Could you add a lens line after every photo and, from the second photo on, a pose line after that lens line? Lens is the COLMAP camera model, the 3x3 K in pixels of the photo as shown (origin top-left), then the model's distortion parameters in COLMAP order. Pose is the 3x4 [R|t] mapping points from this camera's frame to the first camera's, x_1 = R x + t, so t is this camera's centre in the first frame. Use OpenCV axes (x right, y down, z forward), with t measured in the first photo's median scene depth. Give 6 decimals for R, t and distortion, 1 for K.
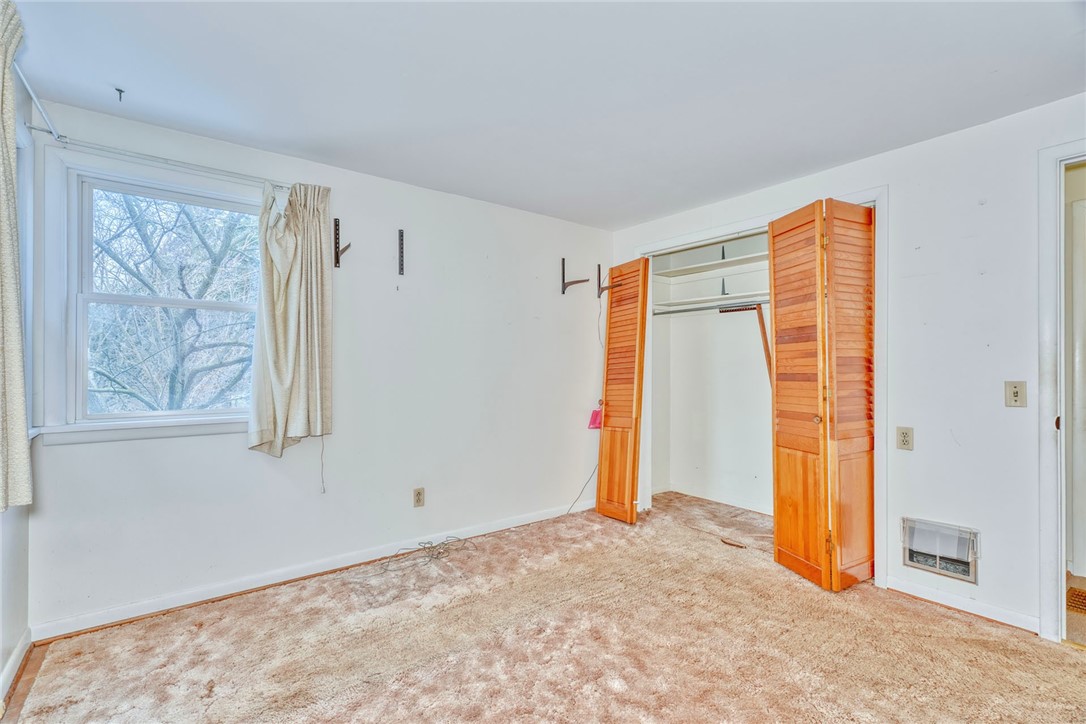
lens RADIAL K [[499.8, 0, 537.8], [0, 499.8, 365.8], [0, 0, 1]] dist [-0.002317, 0.000946]
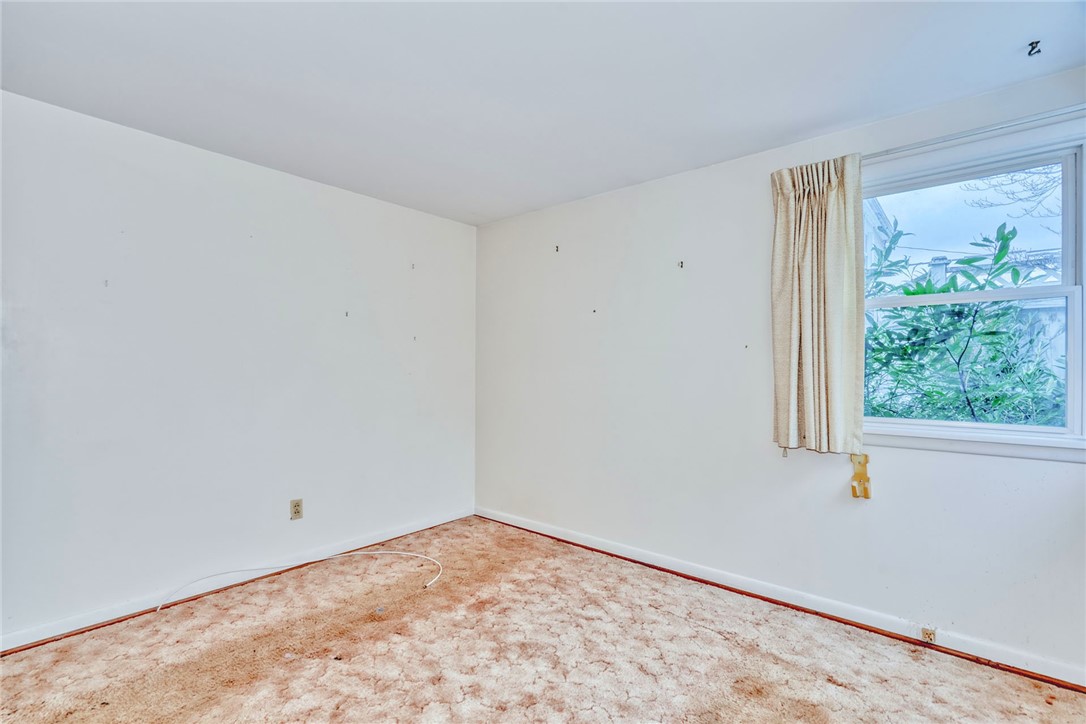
lens RADIAL K [[499.8, 0, 537.8], [0, 499.8, 365.8], [0, 0, 1]] dist [-0.002317, 0.000946]
pose [[-0.977164, -0.000911, -0.212486, 0.116797], [0.001253, 0.999949, -0.010049, -0.000952], [0.212484, -0.010086, -0.977113, 1.251104]]
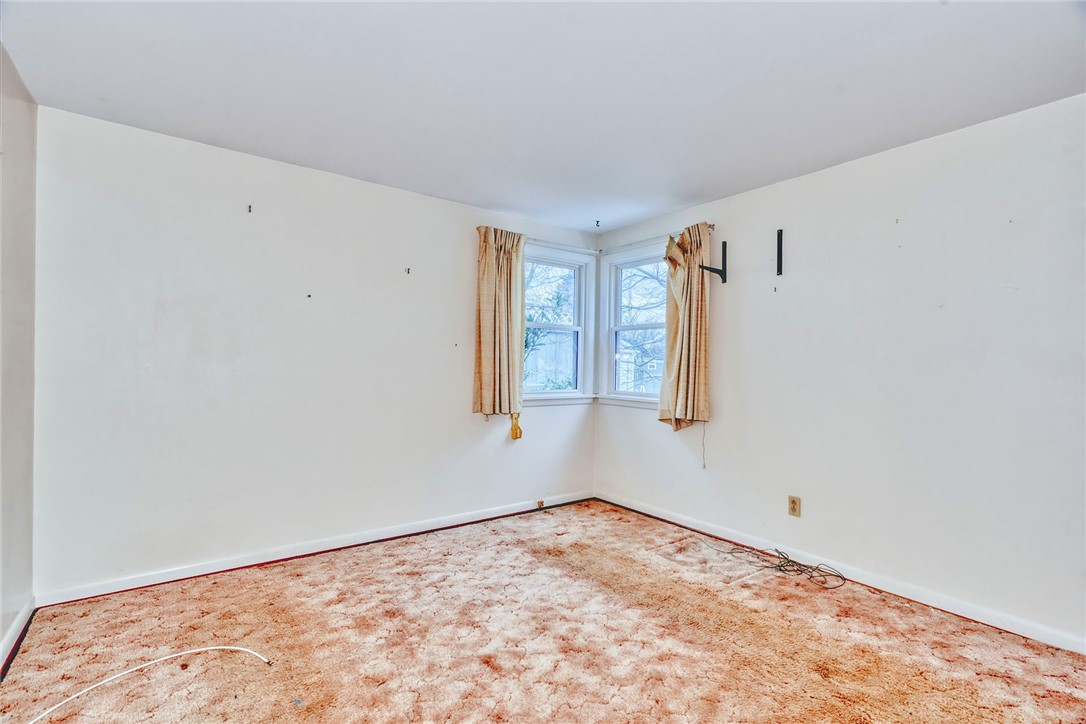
lens RADIAL K [[499.8, 0, 537.8], [0, 499.8, 365.8], [0, 0, 1]] dist [-0.002317, 0.000946]
pose [[-0.012386, 0.007894, -0.999892, 0.831497], [-0.012031, 0.999895, 0.008043, -0.005288], [0.999851, 0.012129, -0.012290, 0.610960]]
